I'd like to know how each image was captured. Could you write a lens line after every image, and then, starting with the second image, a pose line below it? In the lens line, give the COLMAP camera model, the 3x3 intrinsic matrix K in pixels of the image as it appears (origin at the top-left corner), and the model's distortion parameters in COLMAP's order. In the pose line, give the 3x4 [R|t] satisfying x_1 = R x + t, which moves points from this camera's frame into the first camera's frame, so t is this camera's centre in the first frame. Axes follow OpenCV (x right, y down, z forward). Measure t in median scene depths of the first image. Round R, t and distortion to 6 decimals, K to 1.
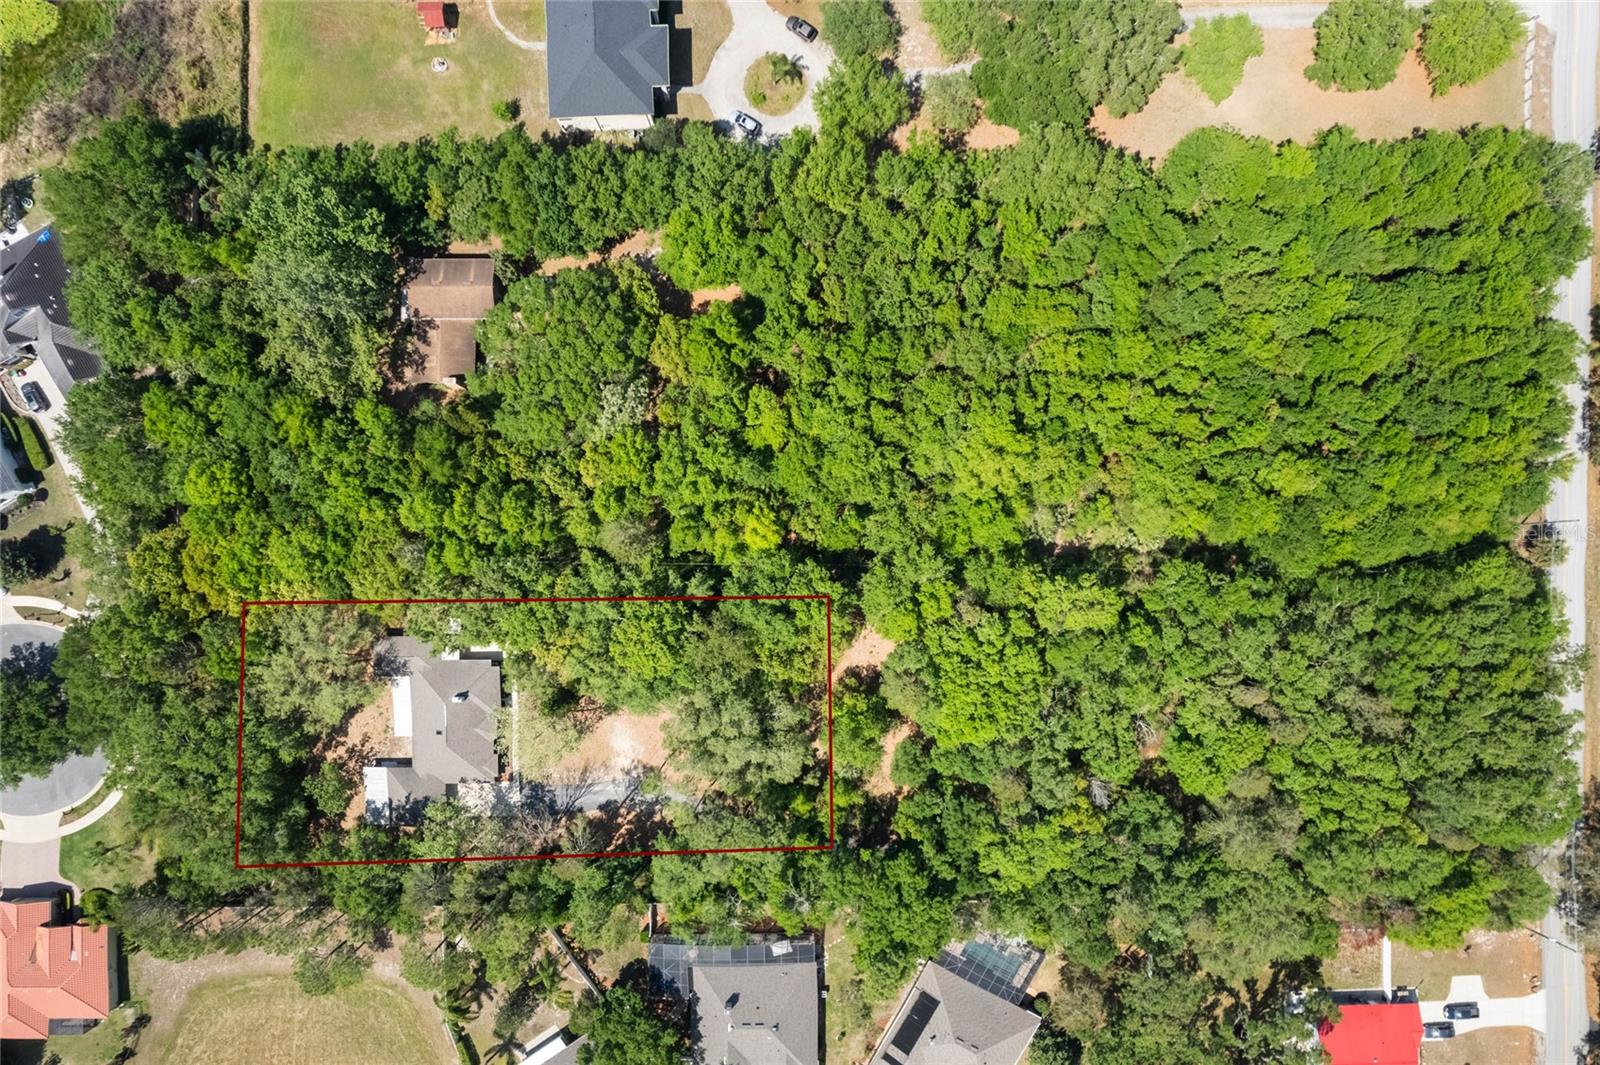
lens RADIAL K [[1048.4, 0, 797.6], [0, 1048.4, 541.3], [0, 0, 1]] dist [-0.079903, 0.075524]
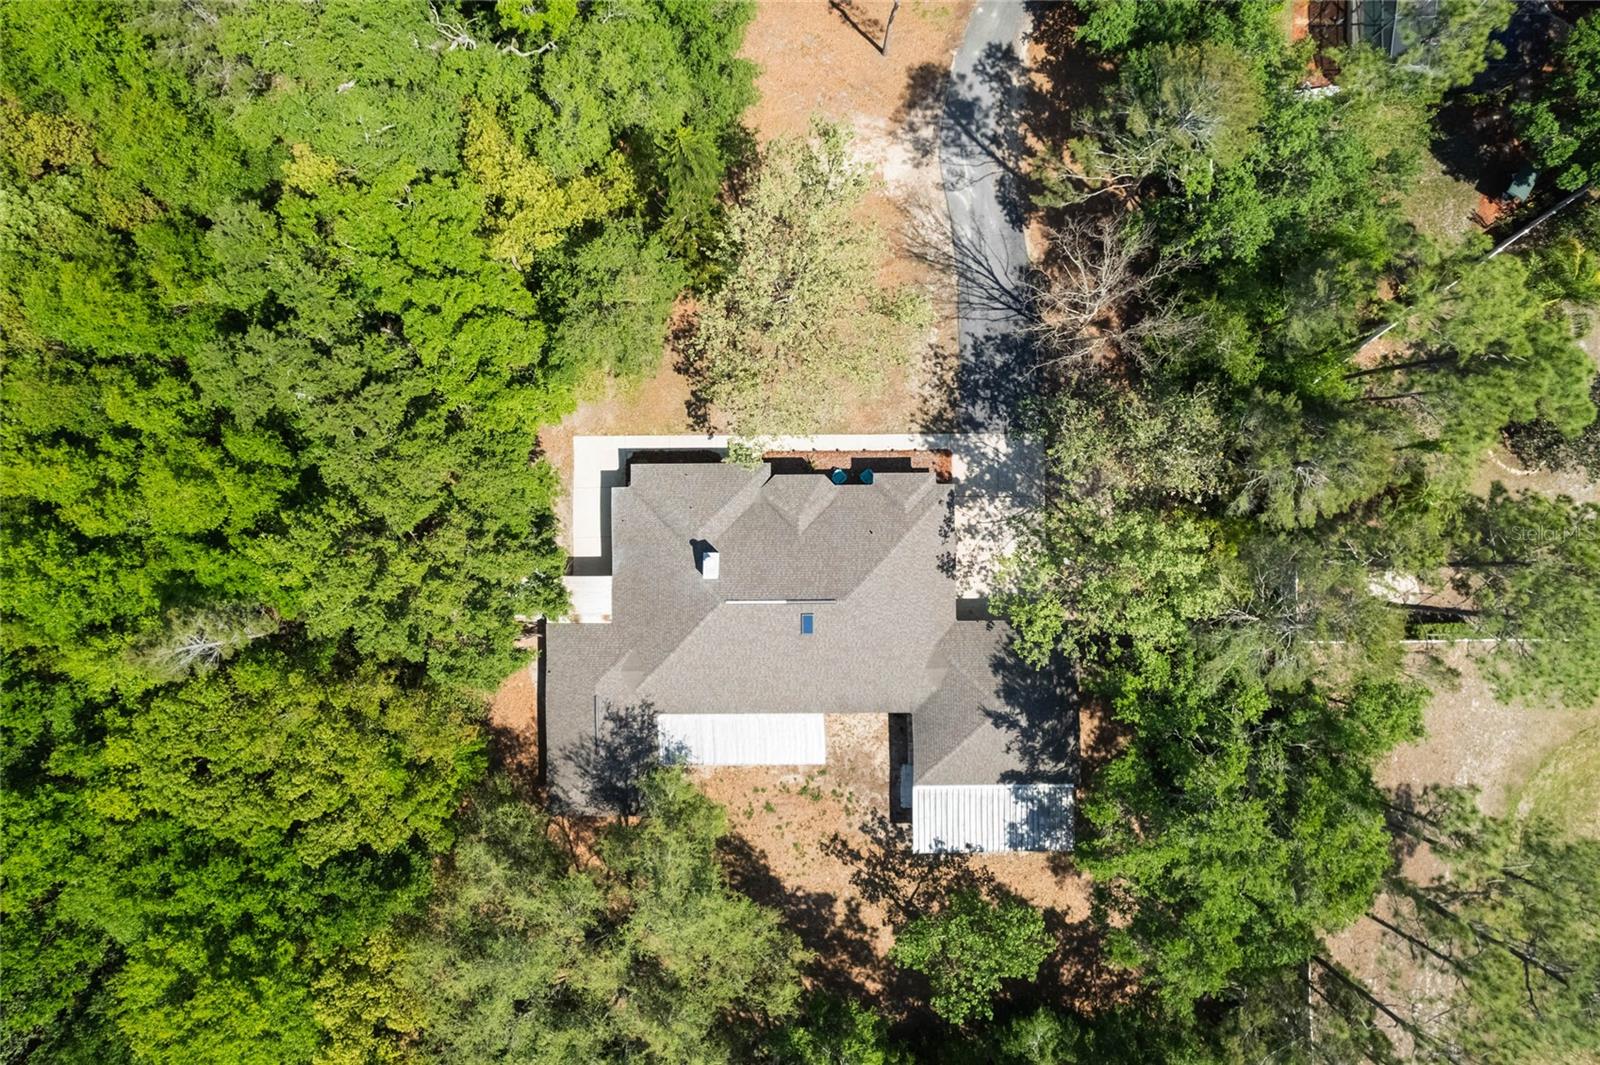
lens RADIAL K [[982.4, 0, 731.3], [0, 982.4, 530.4], [0, 0, 1]] dist [-0.032229, 0.000003]
pose [[-0.001276, -0.999659, 0.026069, -0.315175], [0.998495, -0.002703, -0.054776, 0.172627], [0.054828, 0.025960, 0.998158, 0.649359]]
